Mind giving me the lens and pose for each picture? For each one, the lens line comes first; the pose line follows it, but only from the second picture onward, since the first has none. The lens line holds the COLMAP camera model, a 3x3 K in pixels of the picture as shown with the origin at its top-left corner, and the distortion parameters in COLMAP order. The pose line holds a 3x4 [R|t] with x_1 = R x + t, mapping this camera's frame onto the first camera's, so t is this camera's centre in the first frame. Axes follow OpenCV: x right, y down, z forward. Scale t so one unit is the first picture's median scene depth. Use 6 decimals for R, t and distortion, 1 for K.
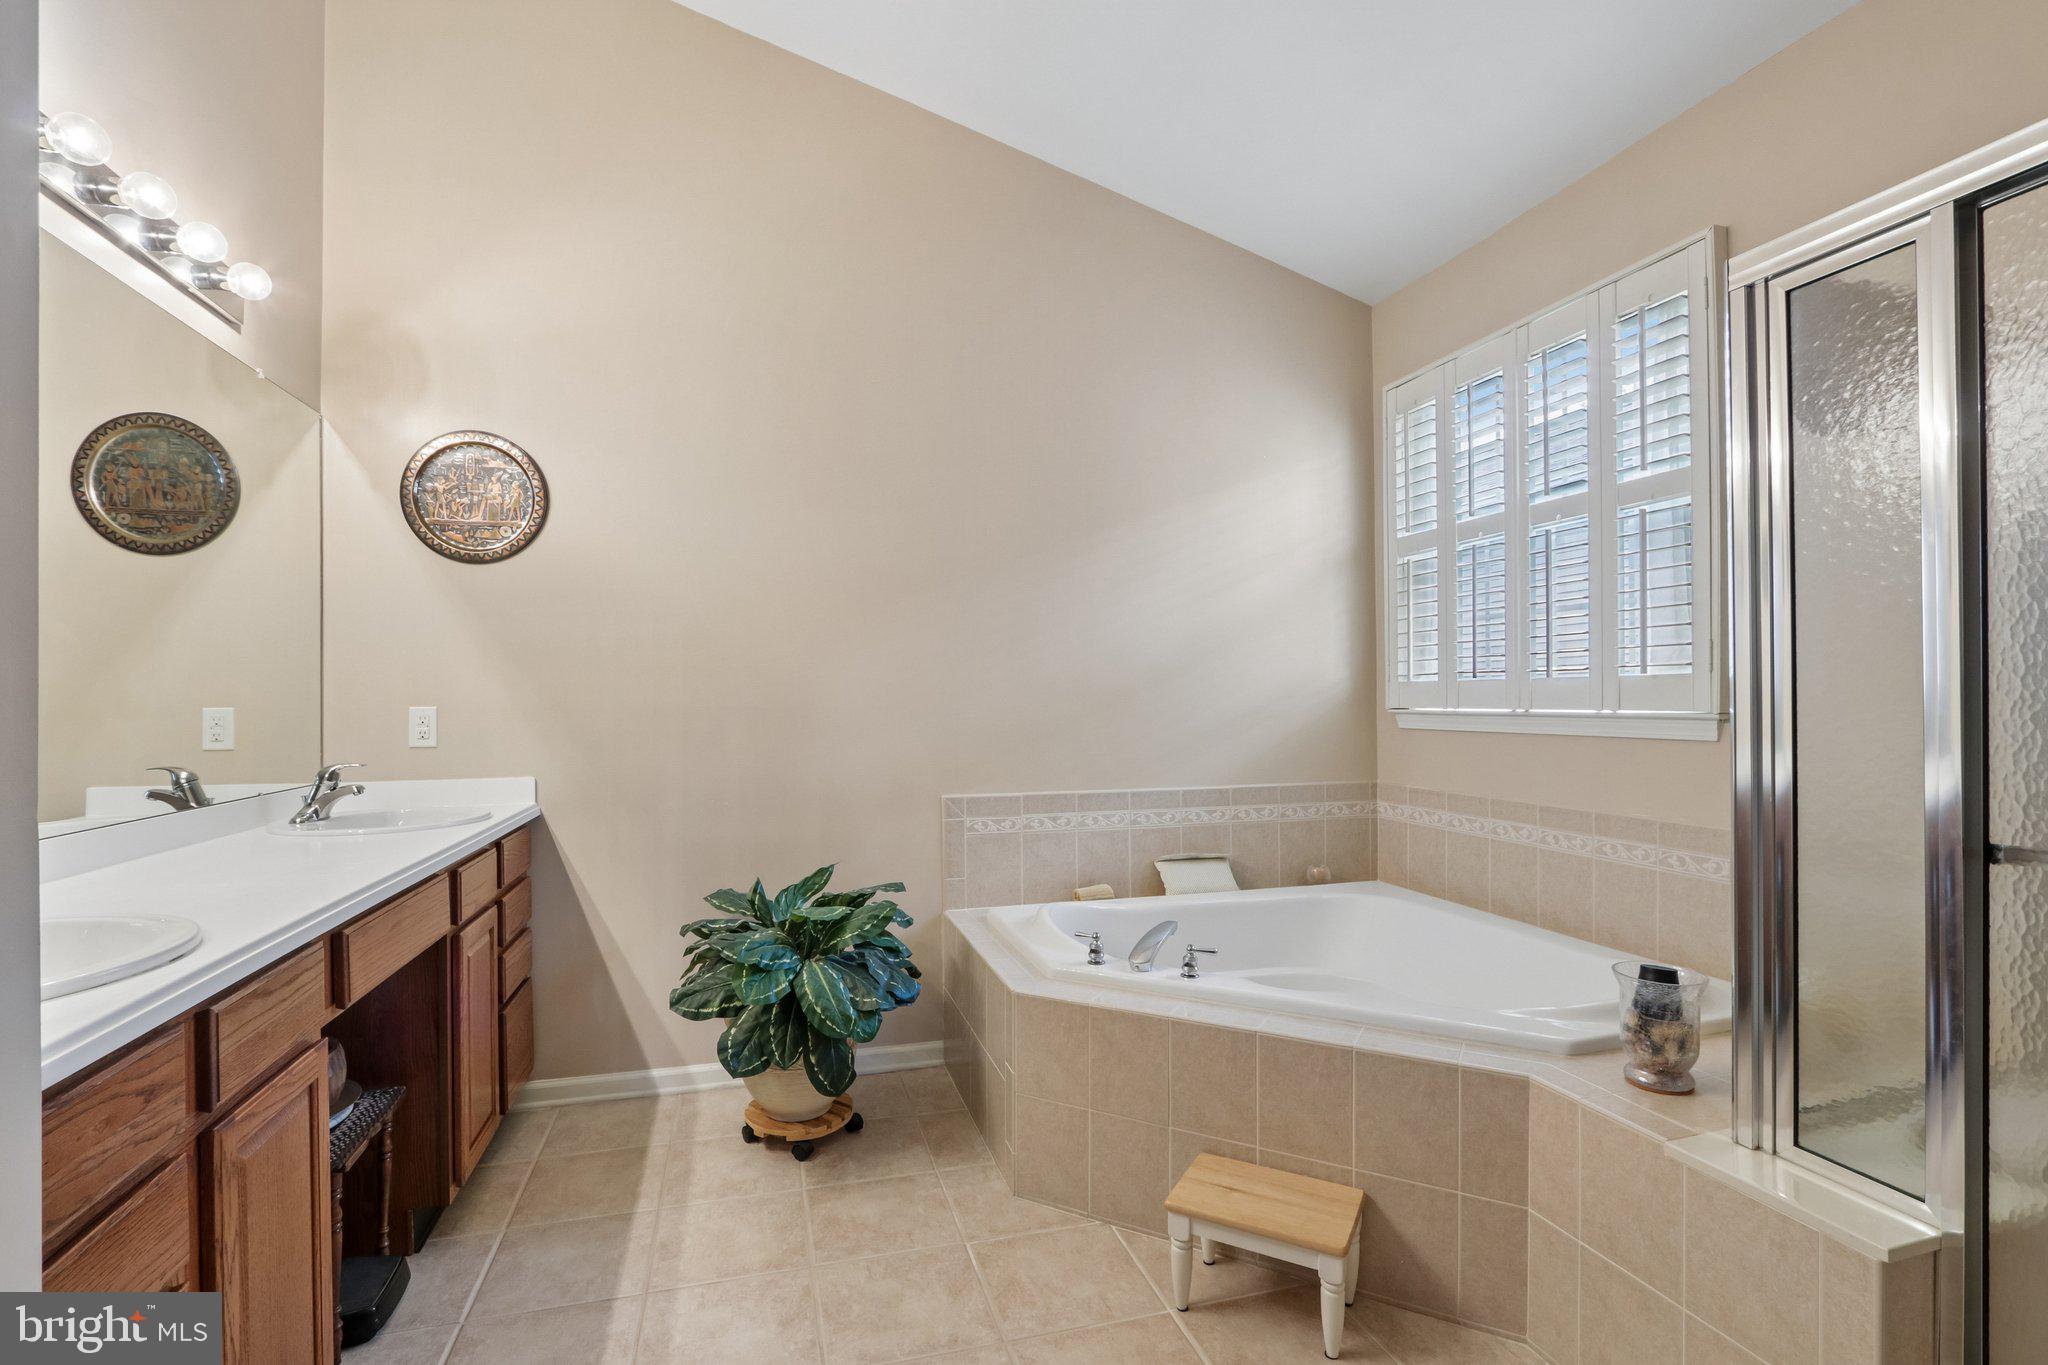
lens RADIAL K [[942.8, 0, 1025.5], [0, 942.8, 688.3], [0, 0, 1]] dist [-0.020558, 0.003973]
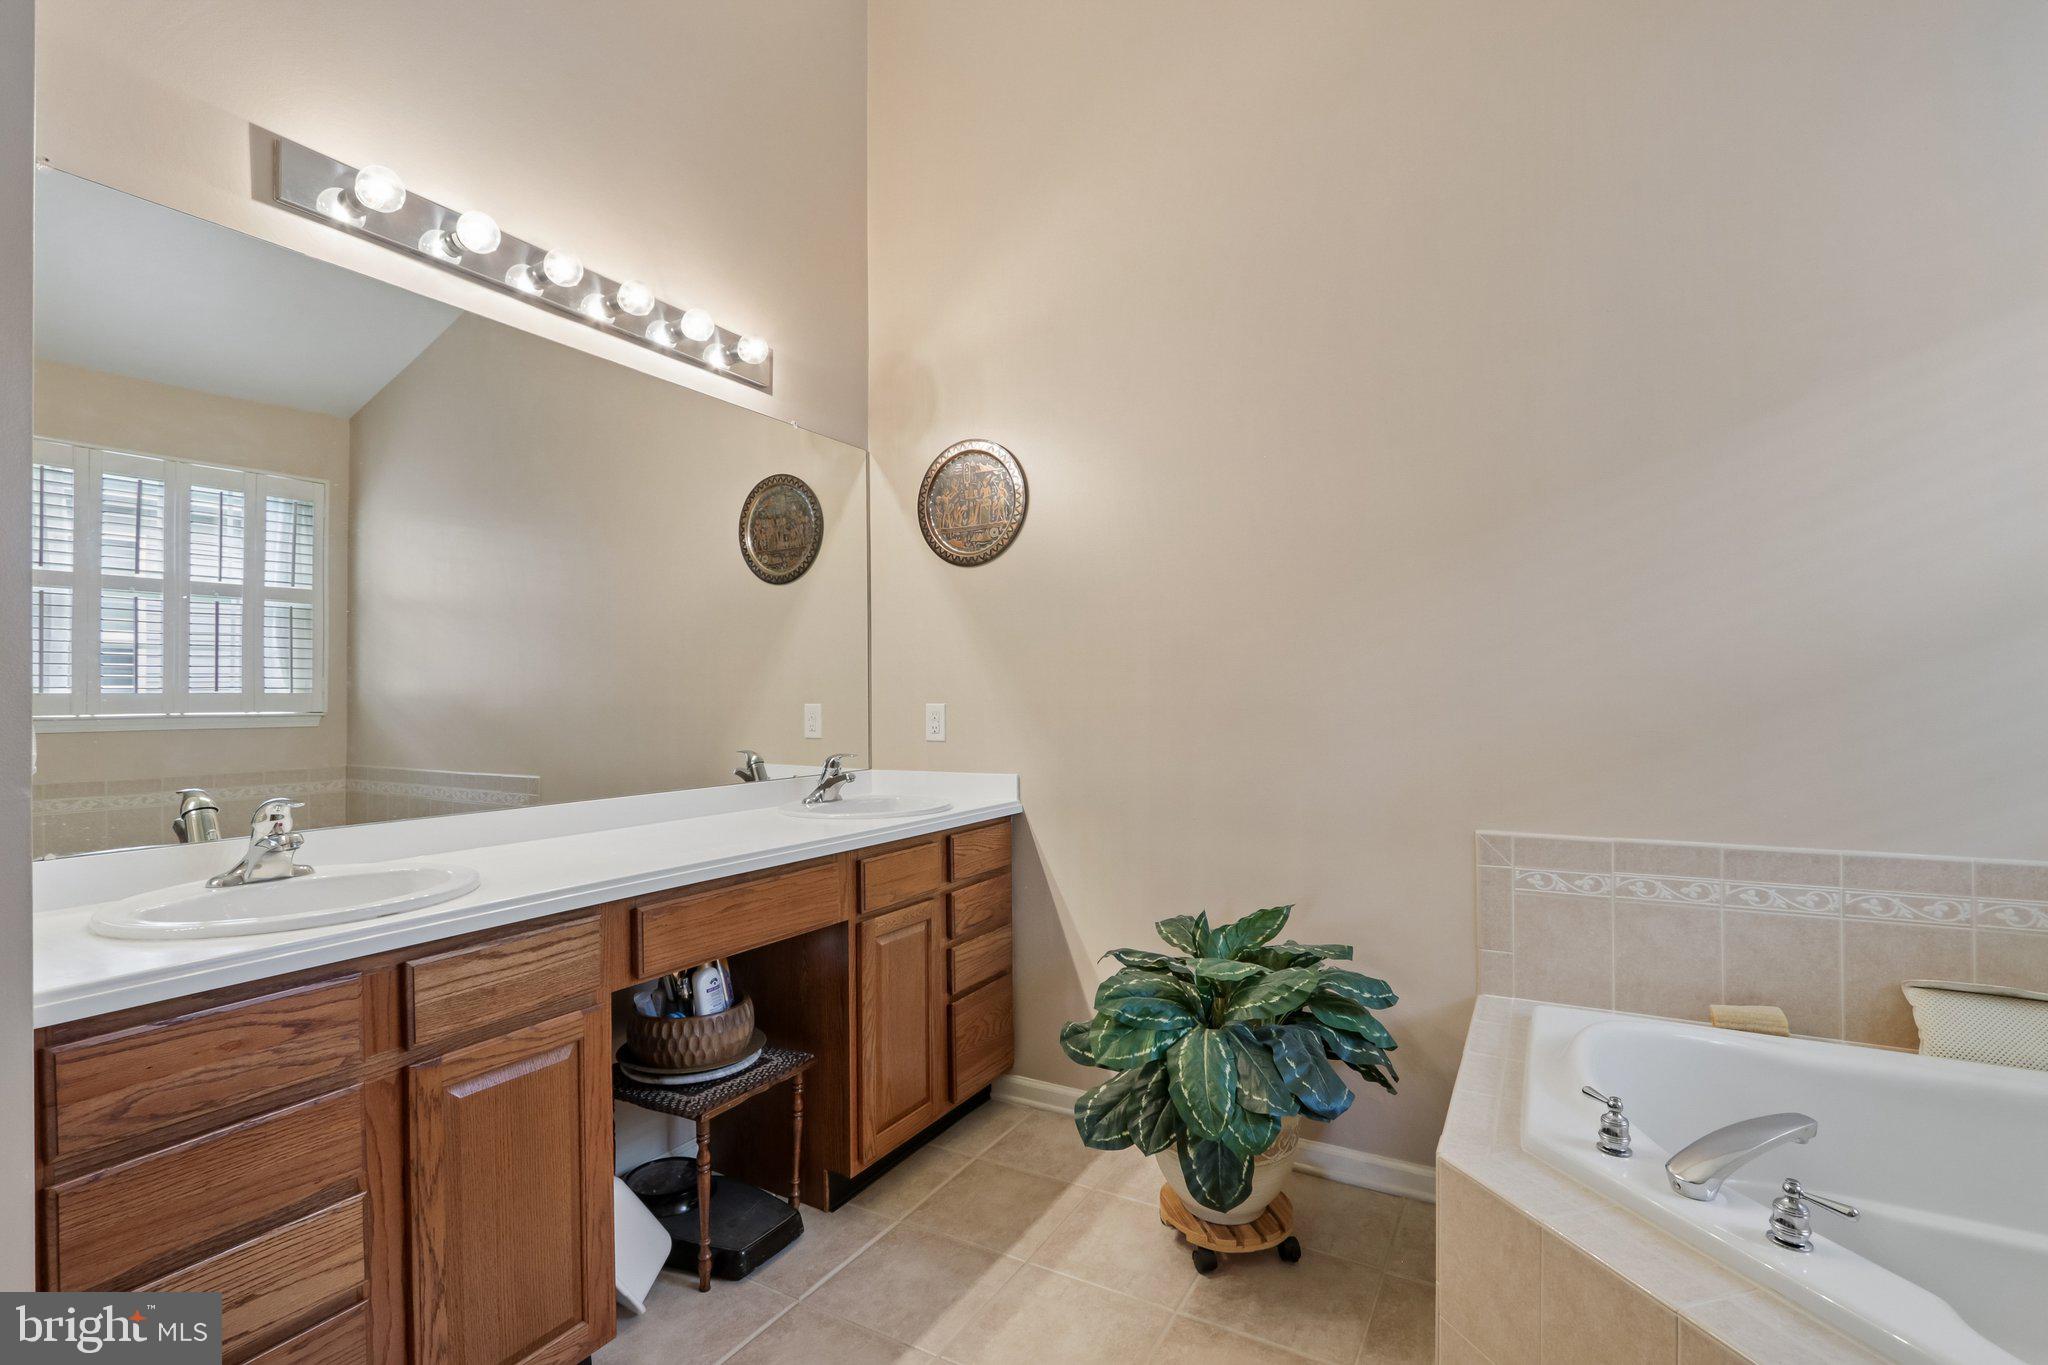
lens RADIAL K [[942.8, 0, 1022.5], [0, 942.8, 692.6], [0, 0, 1]] dist [-0.020558, 0.003973]
pose [[0.693985, -0.006255, -0.719962, 0.230558], [0.012012, 0.999924, 0.002891, 0.005486], [0.719889, -0.010655, 0.694007, 0.339842]]
